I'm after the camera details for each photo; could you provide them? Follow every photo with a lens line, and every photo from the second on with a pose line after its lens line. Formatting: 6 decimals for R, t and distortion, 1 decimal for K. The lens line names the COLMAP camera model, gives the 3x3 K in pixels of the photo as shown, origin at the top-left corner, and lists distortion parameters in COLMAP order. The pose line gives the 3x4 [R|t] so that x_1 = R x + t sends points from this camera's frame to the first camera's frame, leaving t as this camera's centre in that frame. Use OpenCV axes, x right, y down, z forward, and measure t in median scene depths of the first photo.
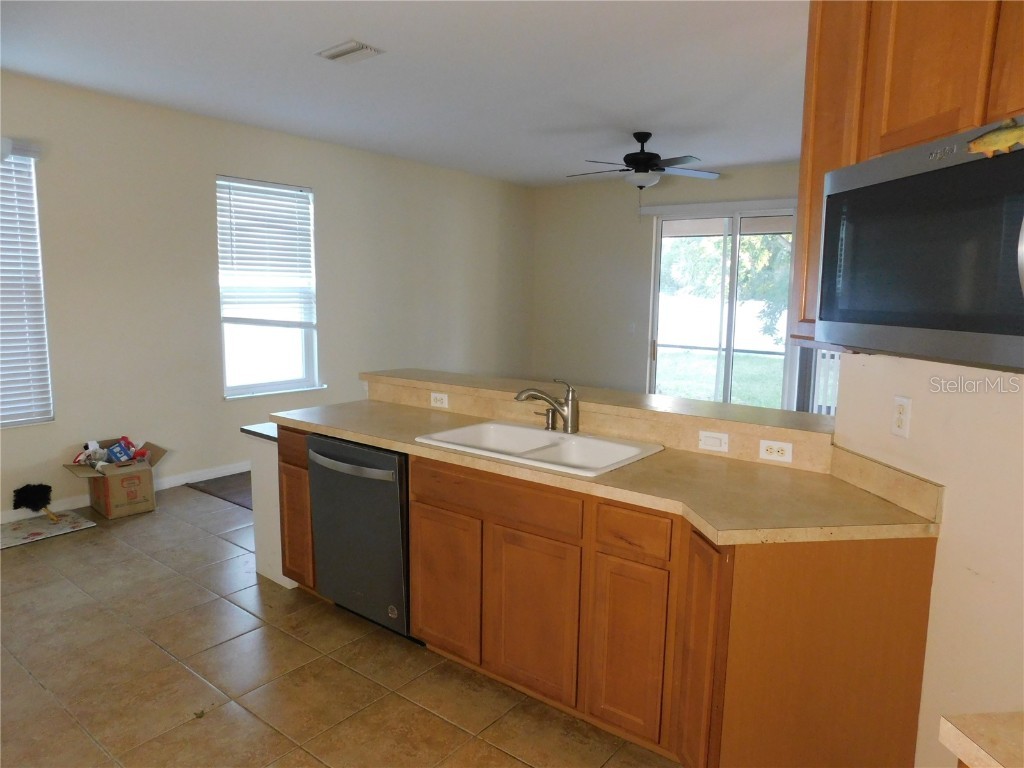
lens RADIAL K [[677.7, 0, 512.0], [0, 677.7, 384.0], [0, 0, 1]] dist [-0.059627, 0.047872]
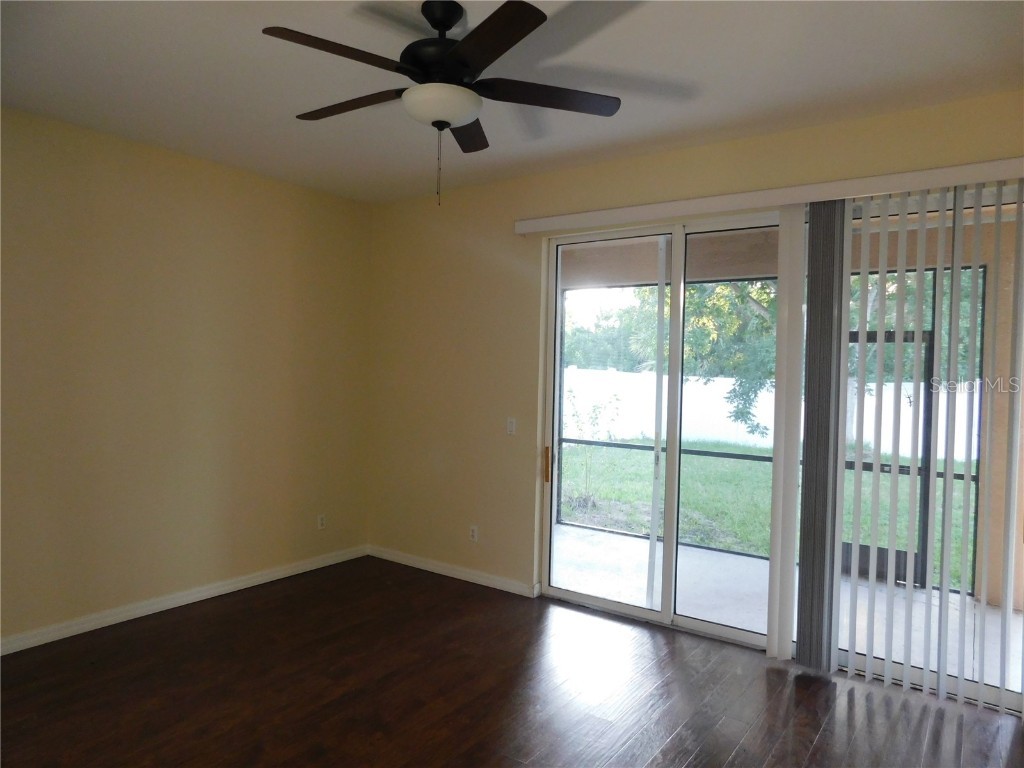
lens RADIAL K [[677.7, 0, 512.0], [0, 677.7, 384.0], [0, 0, 1]] dist [-0.059627, 0.047872]
pose [[0.999380, 0.000229, 0.035219, 0.093417], [0.003710, 0.993732, -0.111728, -0.031241], [-0.035024, 0.111790, 0.993114, 0.242927]]
